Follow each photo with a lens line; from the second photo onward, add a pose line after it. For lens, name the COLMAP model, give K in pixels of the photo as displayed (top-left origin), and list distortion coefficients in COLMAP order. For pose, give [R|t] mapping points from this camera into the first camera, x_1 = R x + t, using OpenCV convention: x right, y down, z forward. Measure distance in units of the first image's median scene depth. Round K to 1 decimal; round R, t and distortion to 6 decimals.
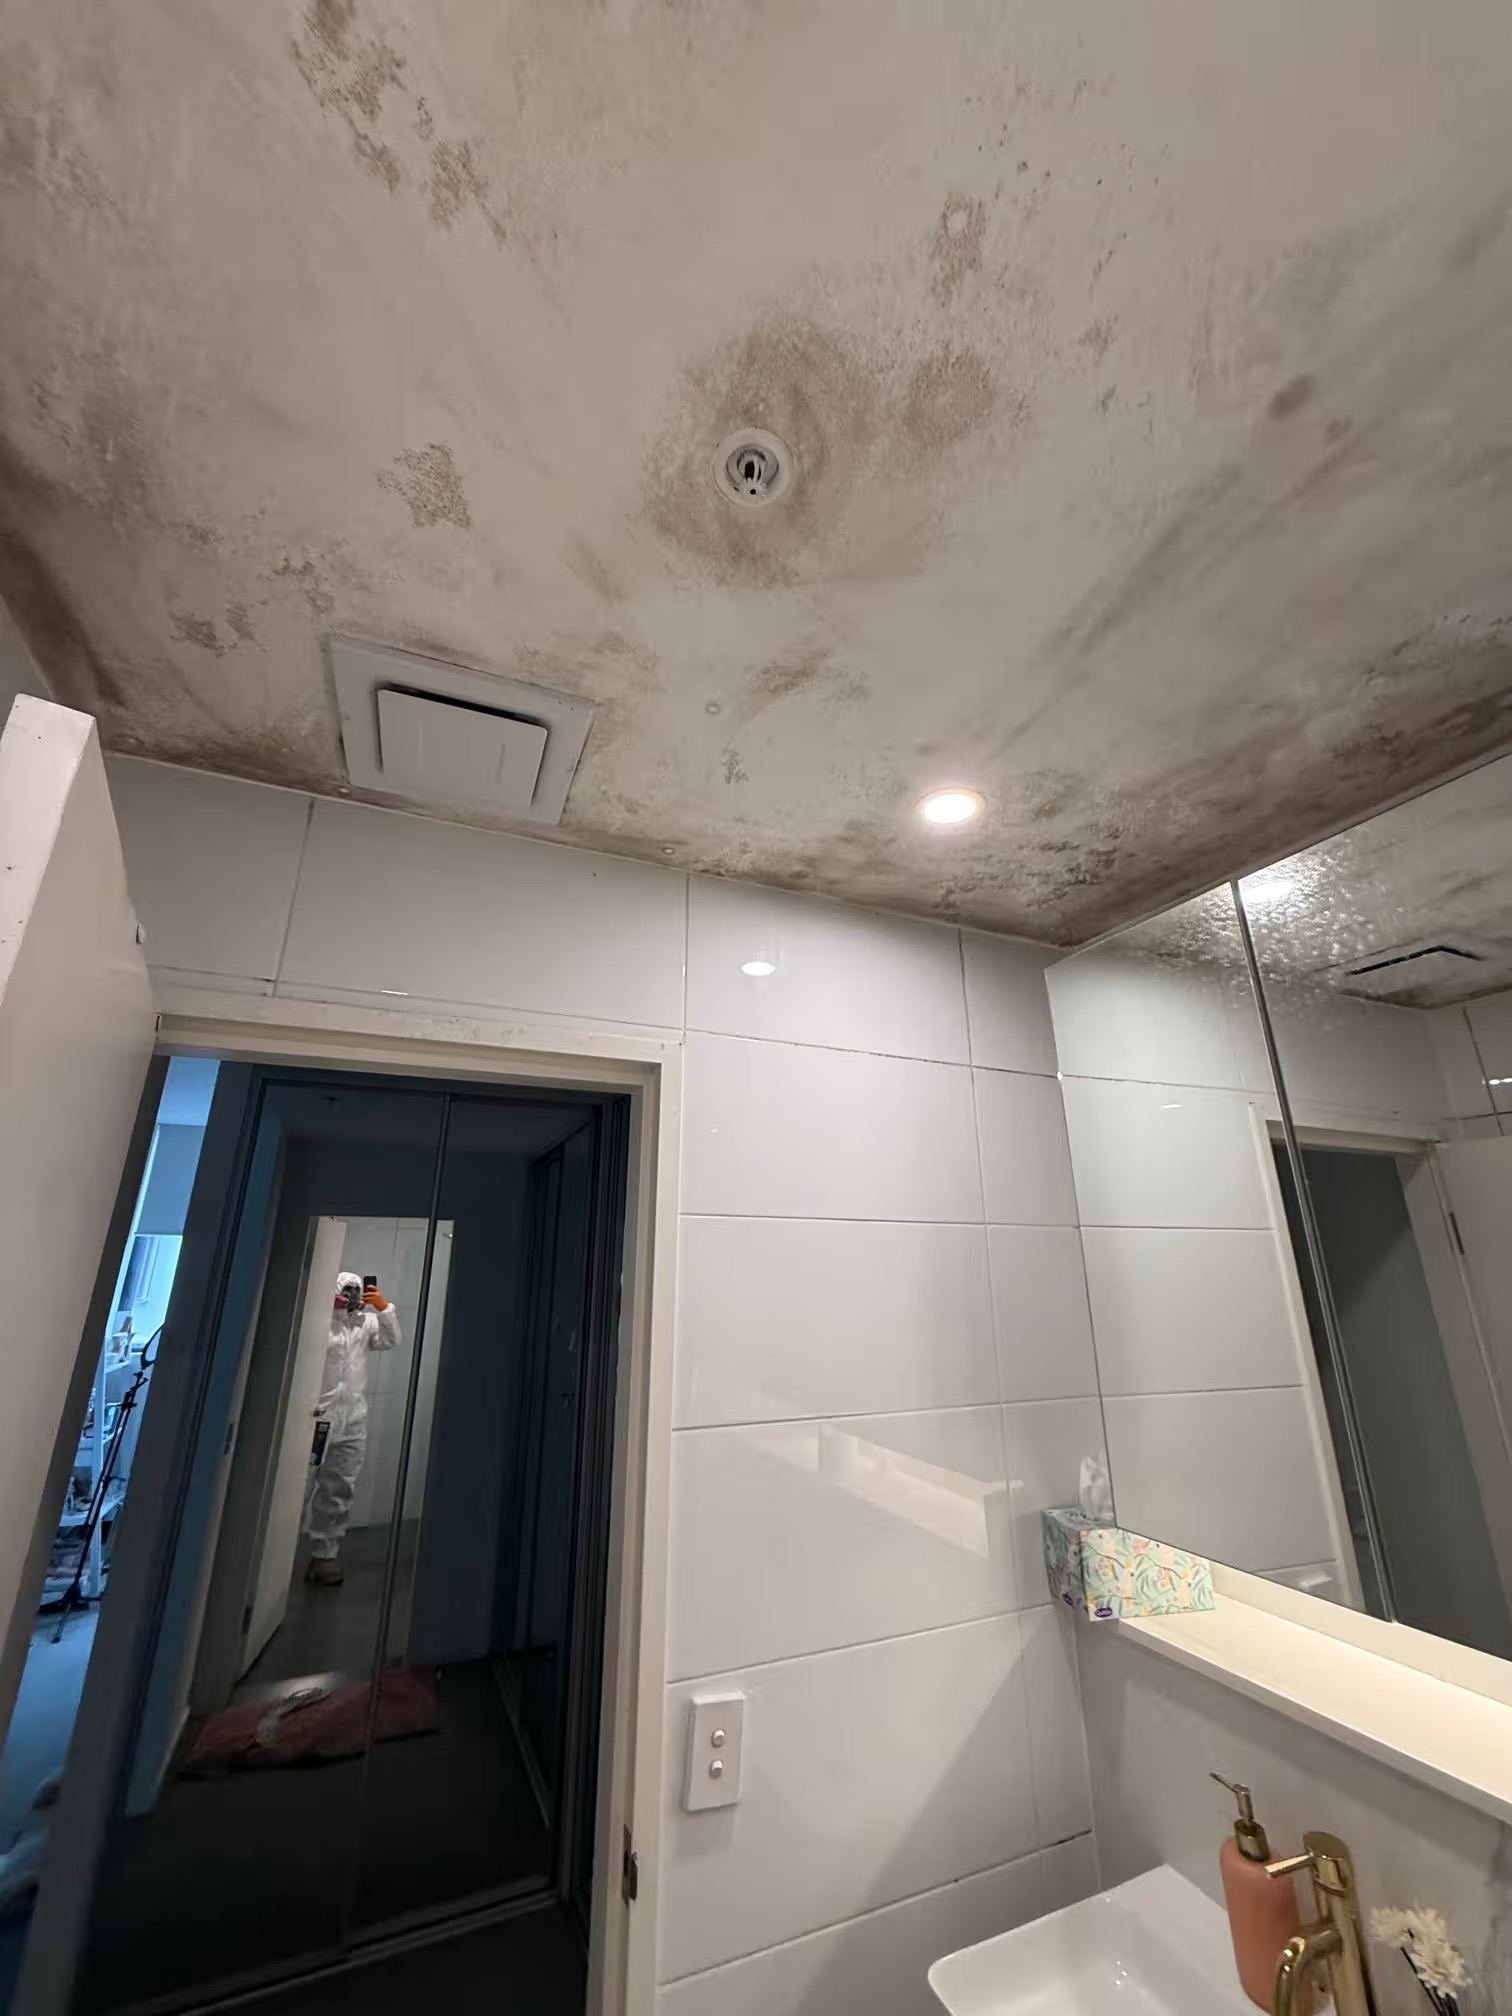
lens RADIAL K [[795.5, 0, 759.0], [0, 795.5, 1004.6], [0, 0, 1]] dist [-0.000872, -0.000359]
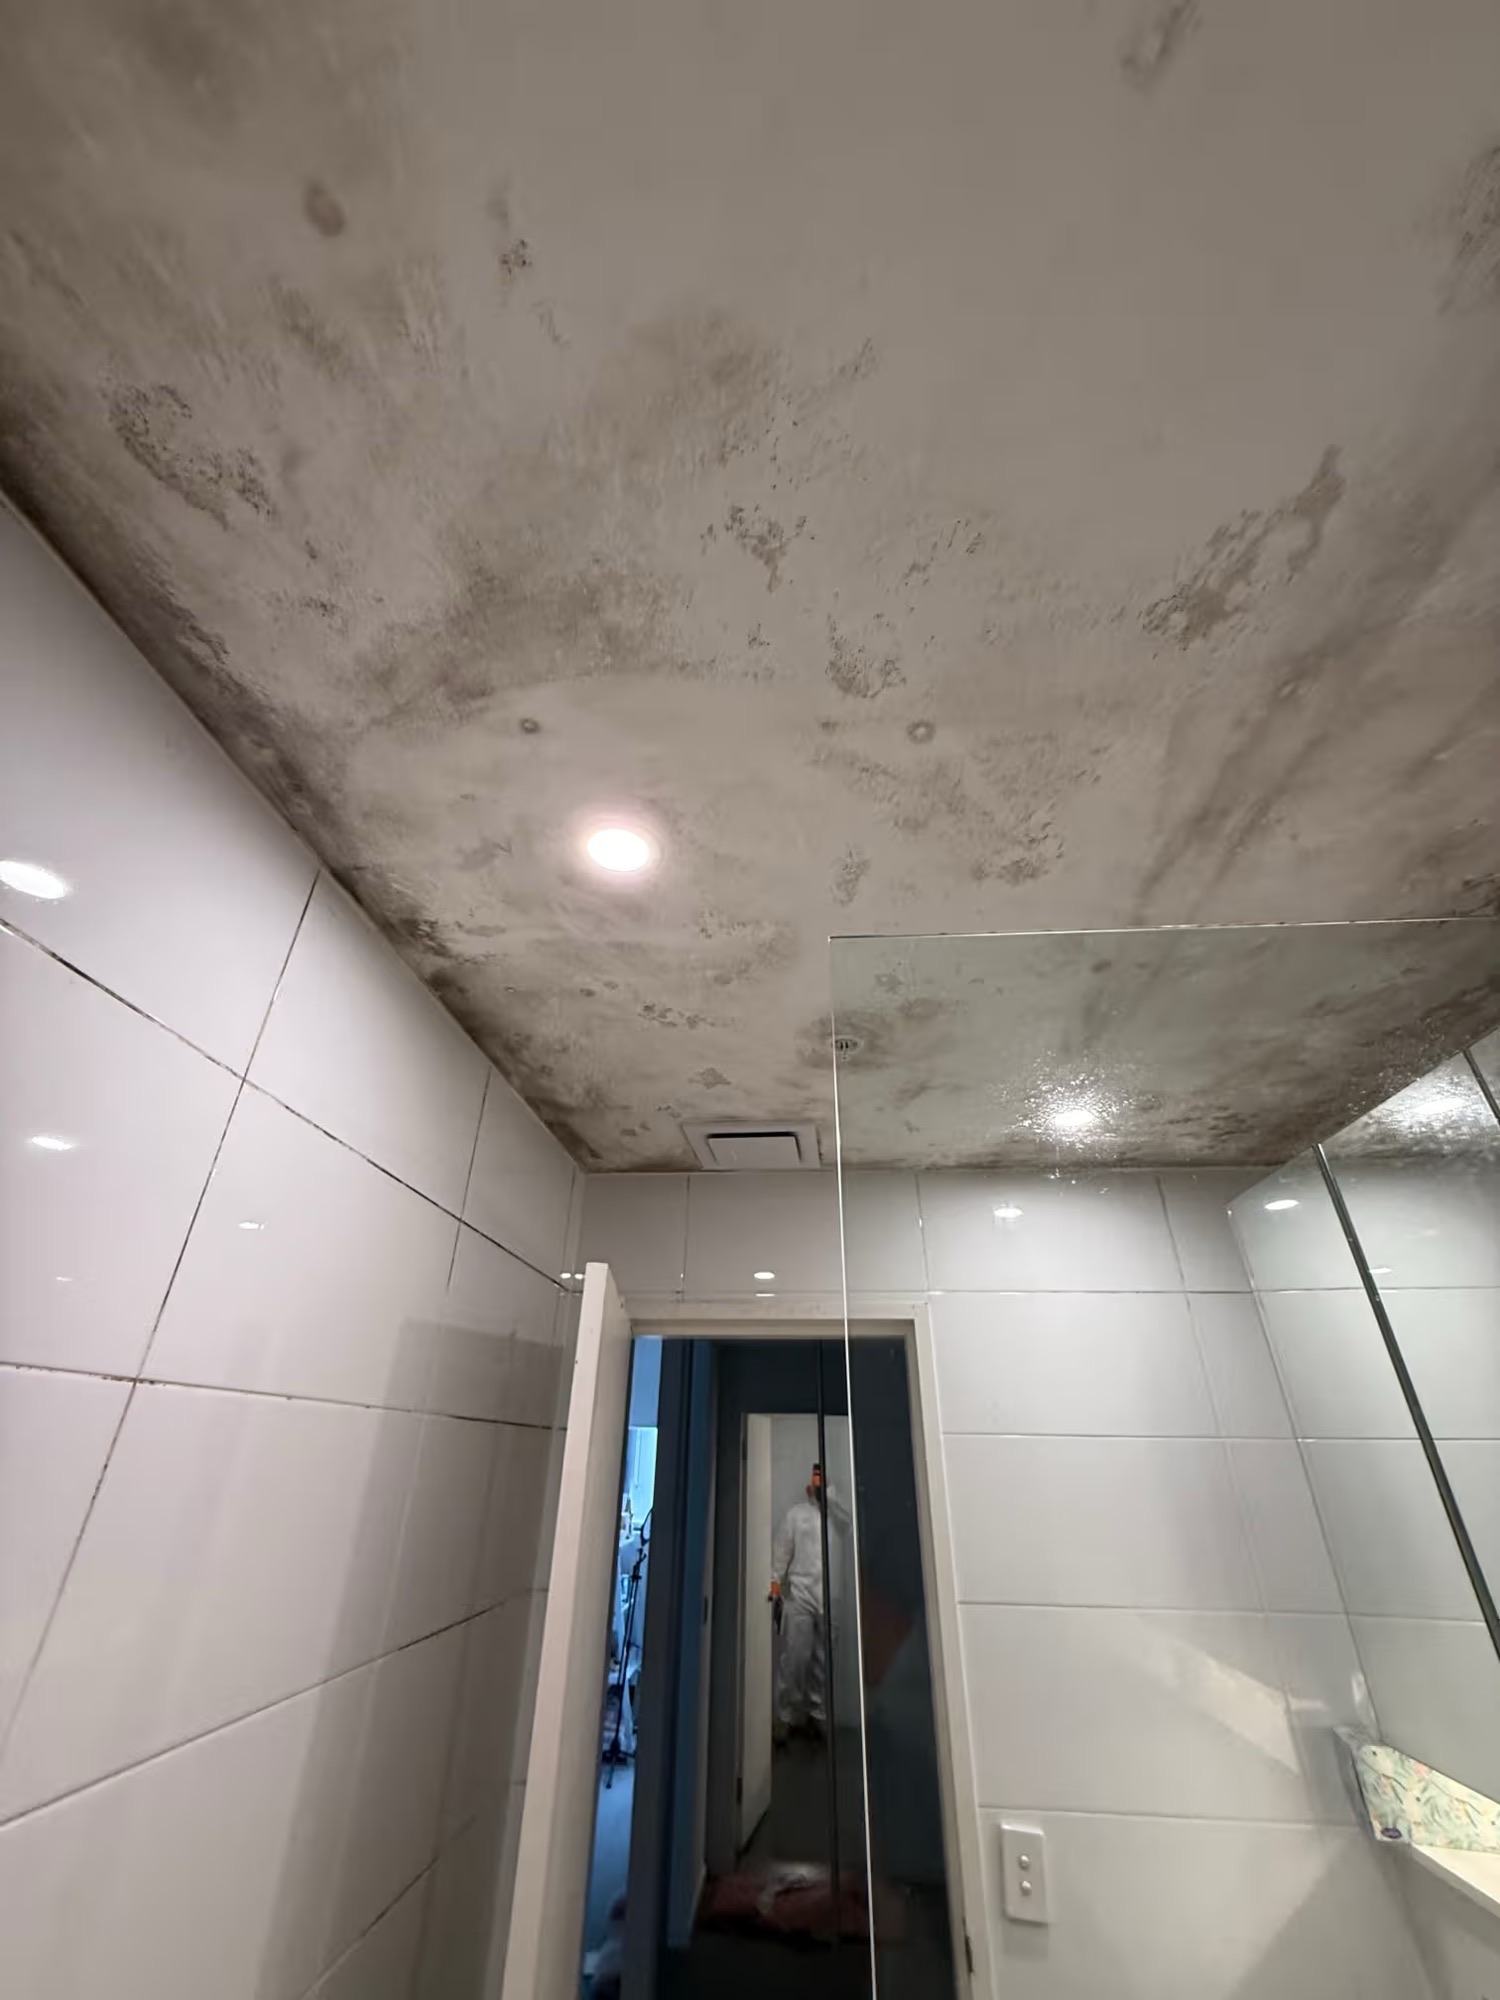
lens RADIAL K [[789.2, 0, 749.0], [0, 789.2, 999.7], [0, 0, 1]] dist [-0.000872, -0.000359]
pose [[0.874661, -0.231832, -0.425702, 0.361020], [0.140022, 0.961615, -0.235989, -0.188351], [0.464071, 0.146803, 0.873549, -0.482254]]
